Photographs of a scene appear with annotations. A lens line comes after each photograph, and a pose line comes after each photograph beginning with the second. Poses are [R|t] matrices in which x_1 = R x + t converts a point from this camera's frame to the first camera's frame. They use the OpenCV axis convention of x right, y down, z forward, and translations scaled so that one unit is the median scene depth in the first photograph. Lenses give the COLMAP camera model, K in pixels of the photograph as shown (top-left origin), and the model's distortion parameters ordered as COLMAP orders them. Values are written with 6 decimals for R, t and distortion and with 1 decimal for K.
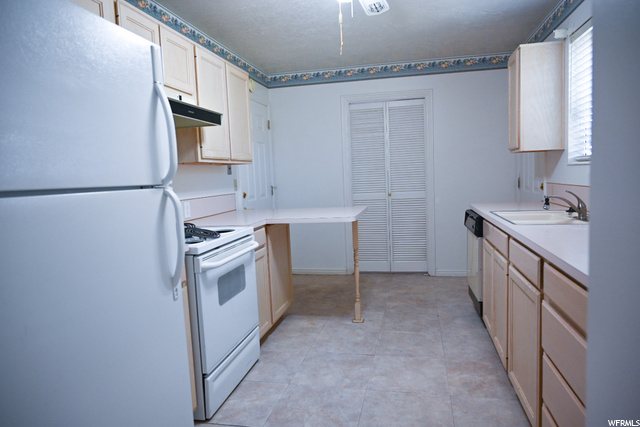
lens RADIAL K [[422.7, 0, 318.9], [0, 422.7, 214.7], [0, 0, 1]] dist [-0.004941, 0.000953]
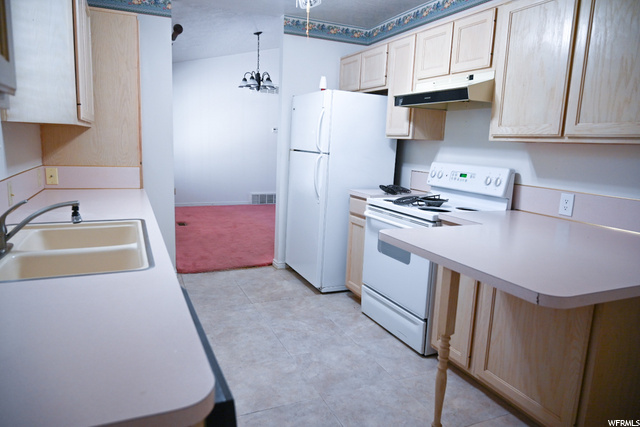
lens RADIAL K [[422.7, 0, 318.3], [0, 422.7, 213.3], [0, 0, 1]] dist [-0.004941, 0.000953]
pose [[-0.801837, 0.110720, -0.587195, 0.610162], [-0.058978, 0.963221, 0.262160, -0.210111], [0.594625, 0.244841, -0.765816, 1.672042]]
